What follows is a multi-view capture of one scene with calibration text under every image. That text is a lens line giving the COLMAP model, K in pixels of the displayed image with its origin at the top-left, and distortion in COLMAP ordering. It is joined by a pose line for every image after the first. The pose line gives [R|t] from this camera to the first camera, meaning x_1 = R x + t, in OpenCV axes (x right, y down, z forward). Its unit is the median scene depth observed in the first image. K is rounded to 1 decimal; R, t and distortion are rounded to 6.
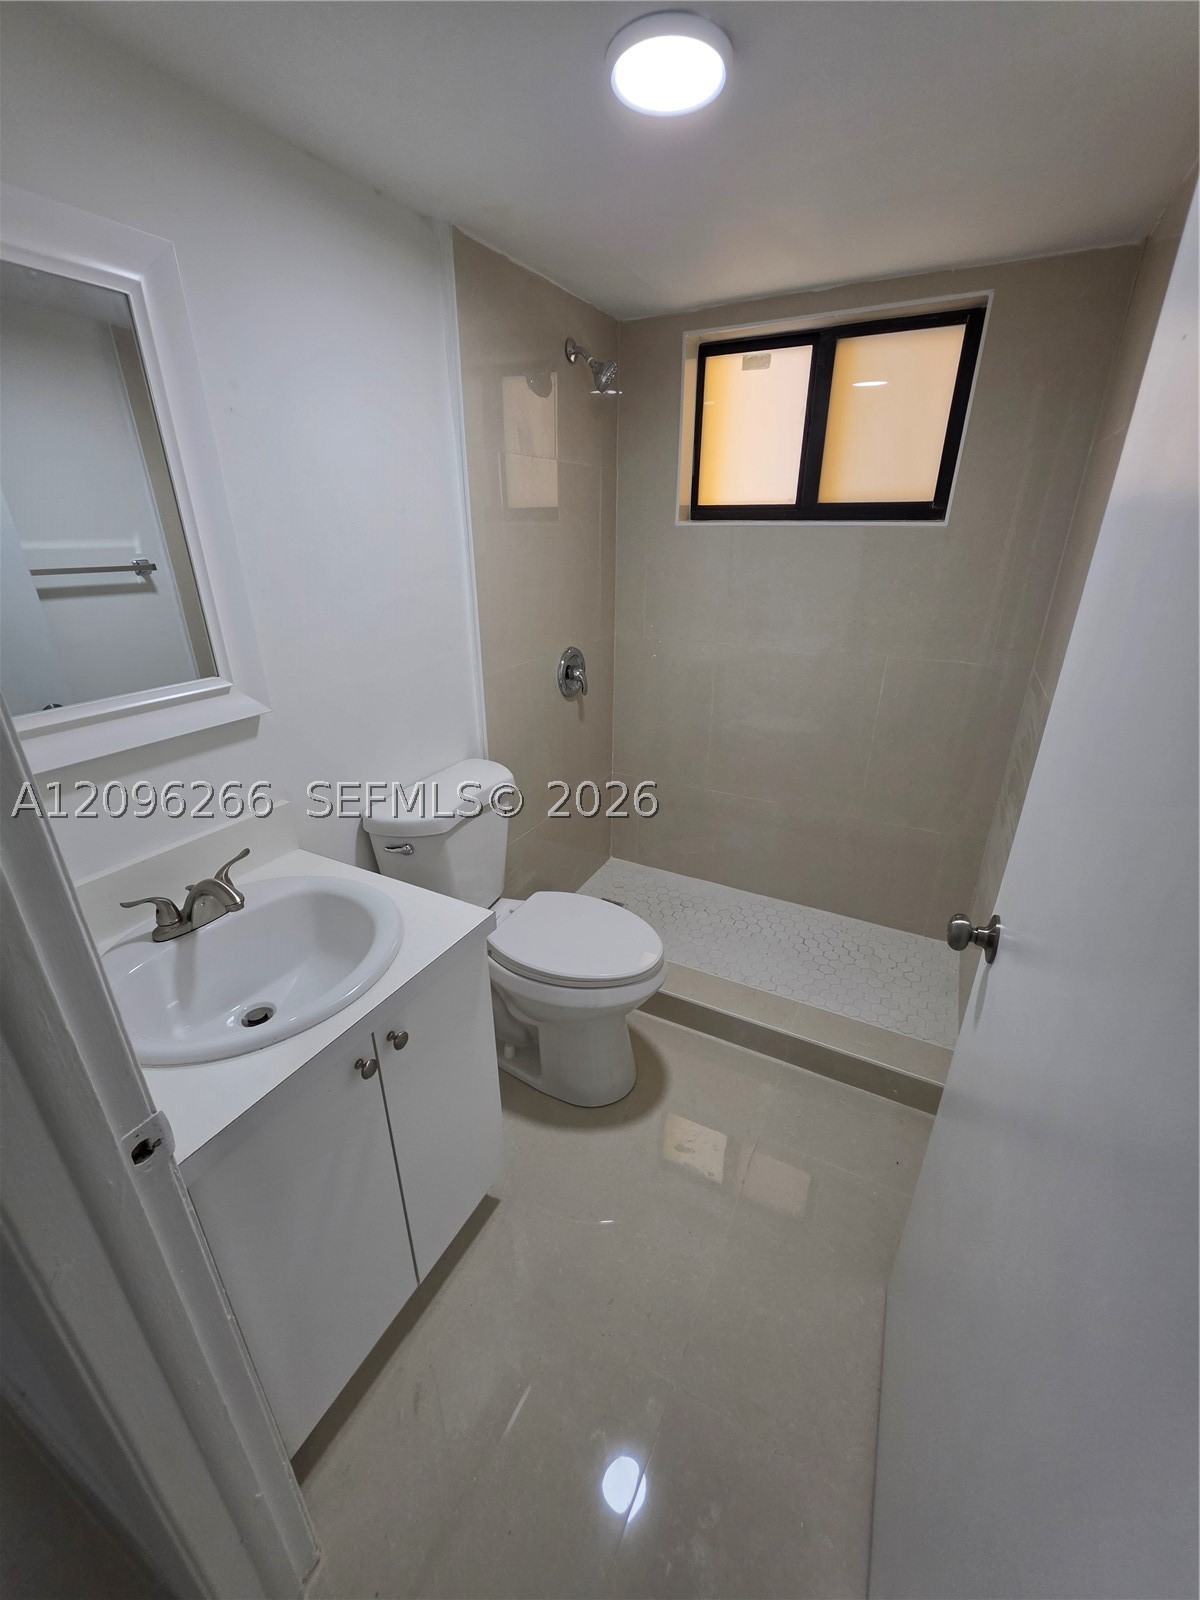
lens RADIAL K [[643.8, 0, 602.6], [0, 643.8, 797.5], [0, 0, 1]] dist [-0.000381, -0.000260]
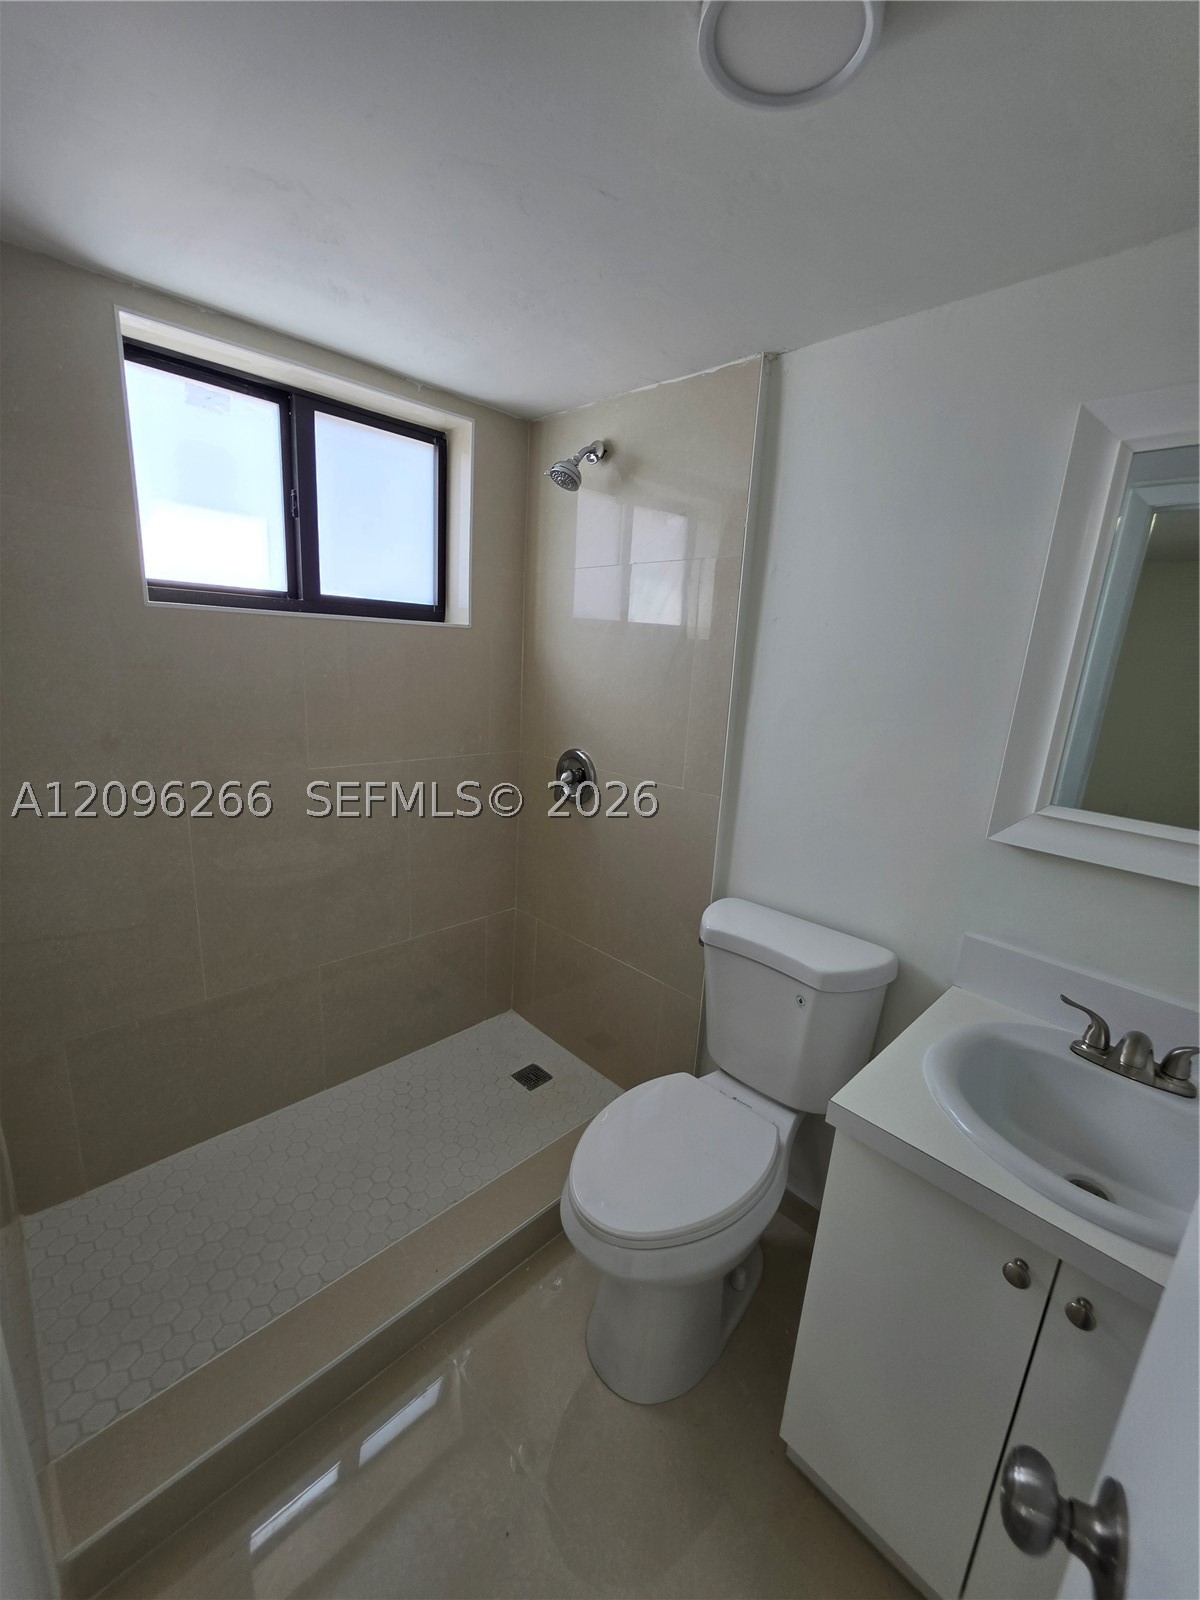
lens RADIAL K [[648.1, 0, 598.9], [0, 648.1, 796.7], [0, 0, 1]] dist [-0.000291, 0.000479]
pose [[0.306278, -0.210512, 0.928374, -0.404670], [0.312862, 0.943327, 0.110687, -0.207988], [-0.899061, 0.256552, 0.354782, 0.483622]]
